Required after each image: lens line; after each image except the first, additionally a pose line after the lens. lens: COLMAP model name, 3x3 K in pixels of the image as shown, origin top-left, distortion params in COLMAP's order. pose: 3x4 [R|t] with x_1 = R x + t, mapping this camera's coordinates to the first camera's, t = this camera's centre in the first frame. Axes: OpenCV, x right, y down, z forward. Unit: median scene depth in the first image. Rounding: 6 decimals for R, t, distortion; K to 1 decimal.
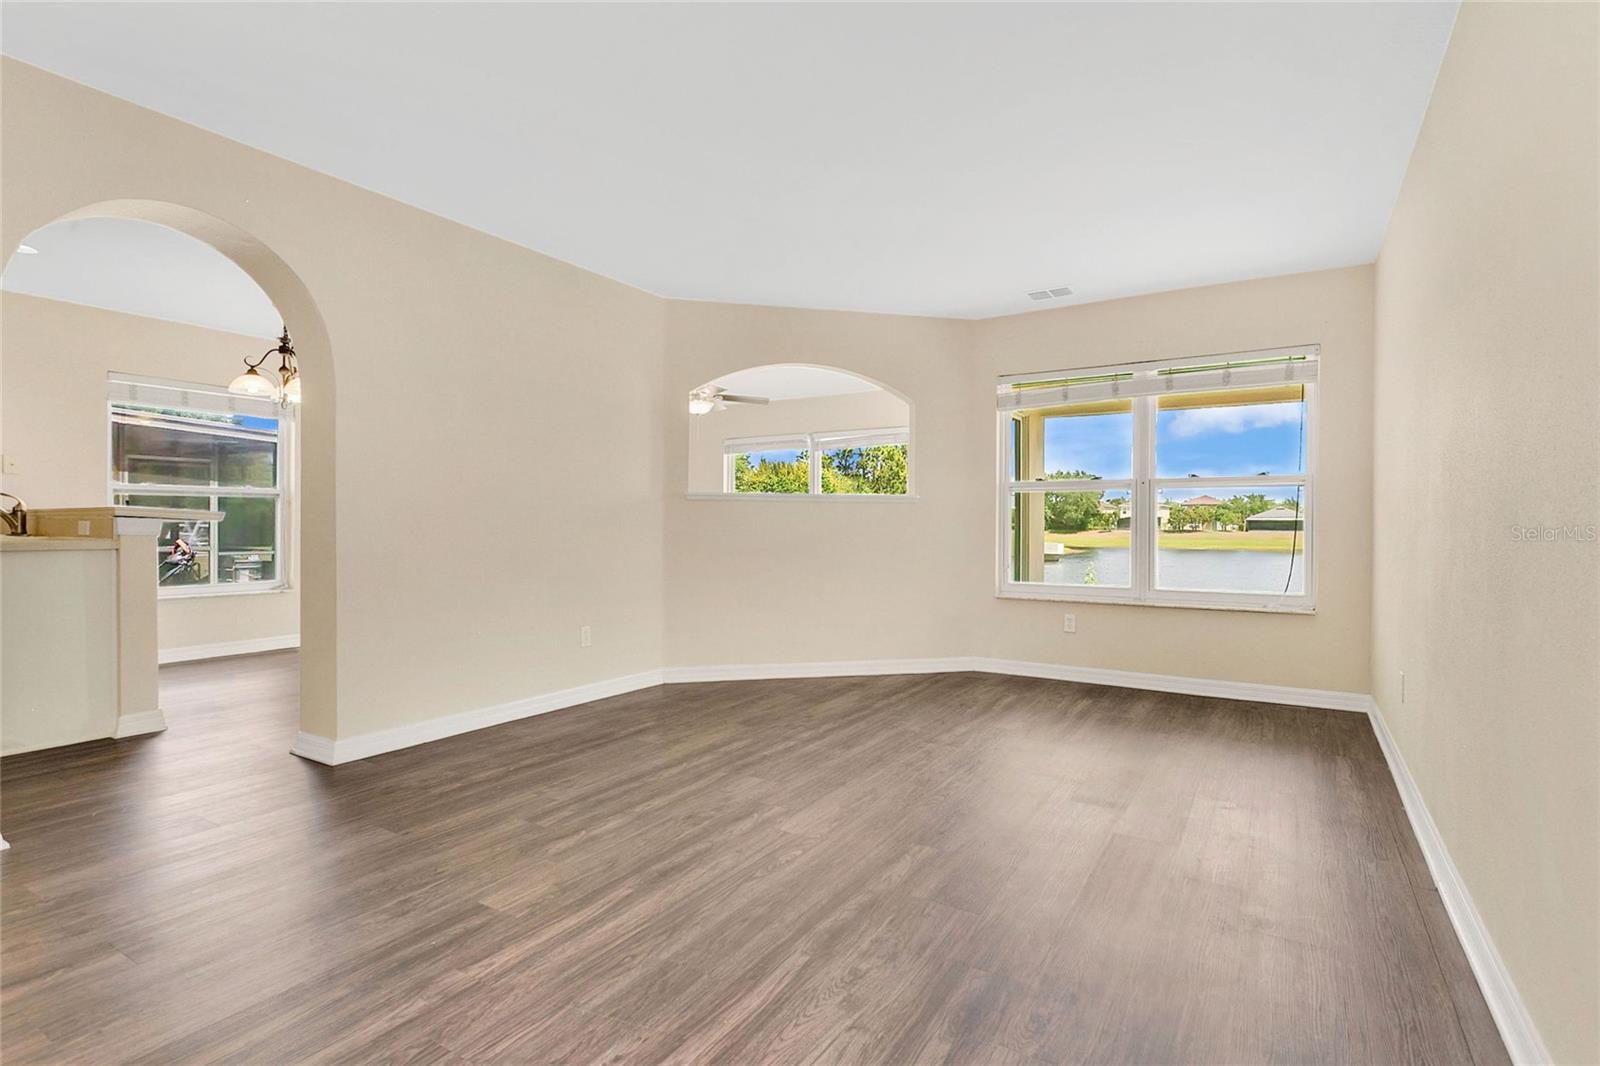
lens RADIAL K [[799.8, 0, 810.1], [0, 799.8, 529.9], [0, 0, 1]] dist [-0.002408, 0.000151]
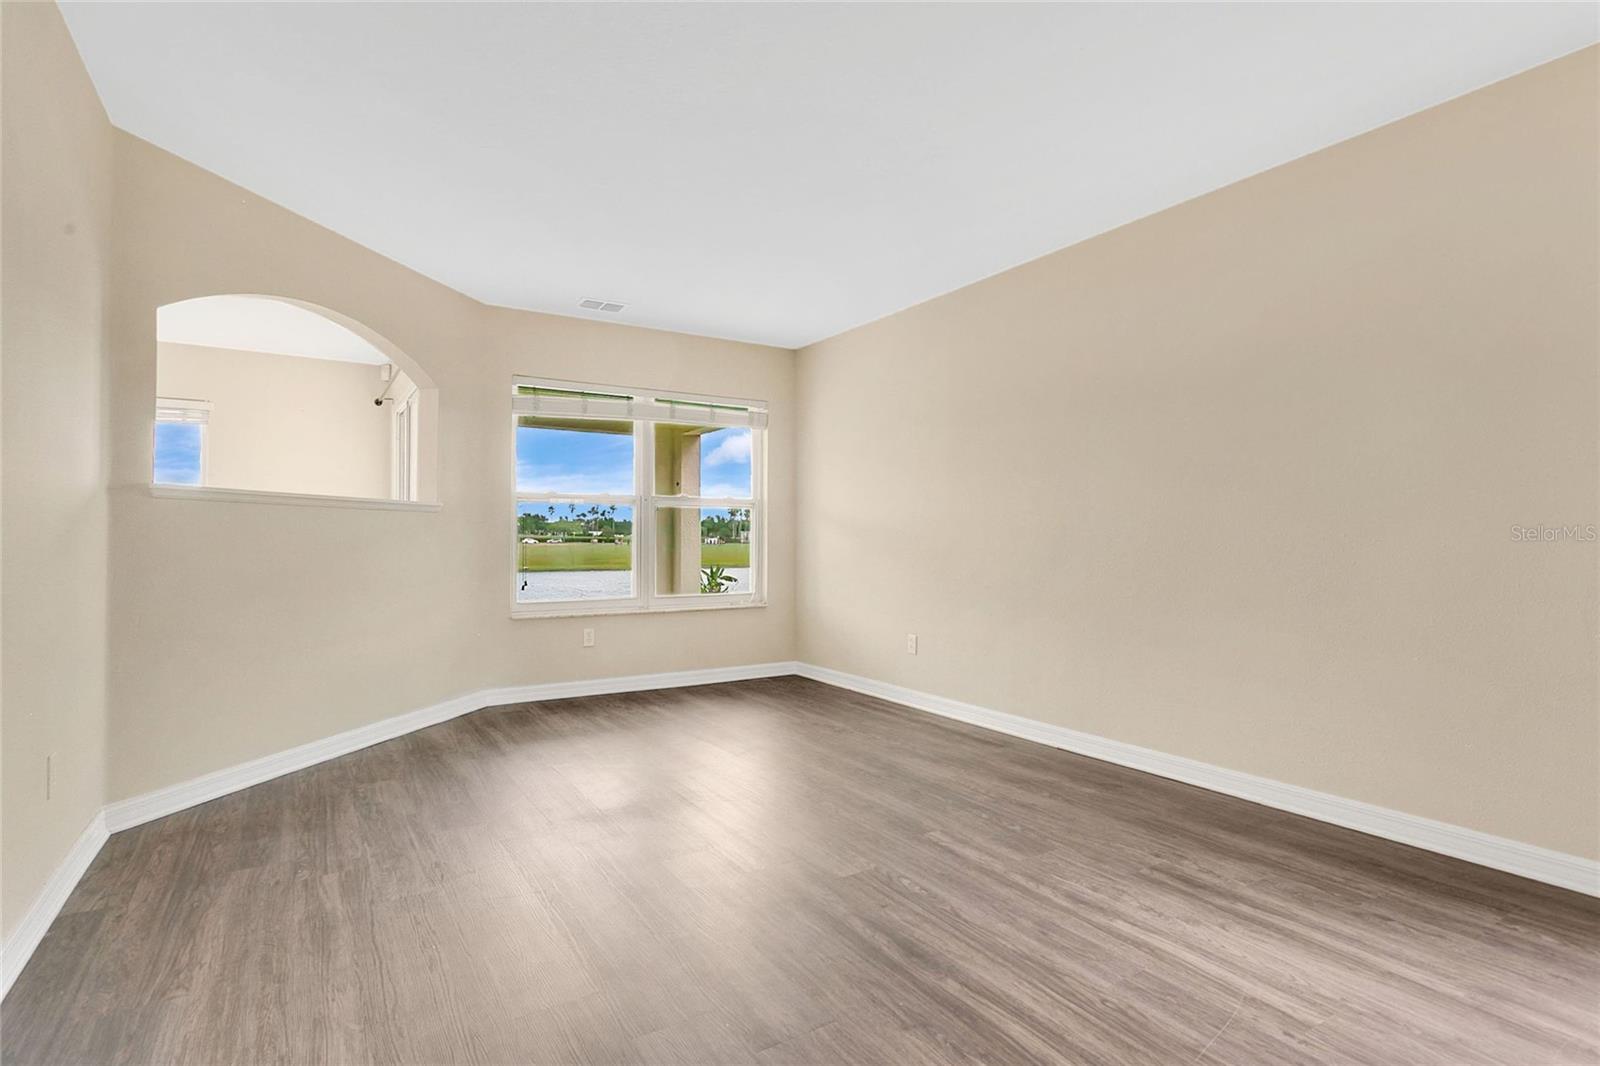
lens RADIAL K [[791.1, 0, 801.4], [0, 791.1, 527.1], [0, 0, 1]] dist [-0.001277, 0.000257]
pose [[0.443707, 0.005770, 0.896153, -1.008344], [0.011719, 0.999856, -0.012240, -0.012529], [-0.896095, 0.015933, 0.443576, 0.745461]]
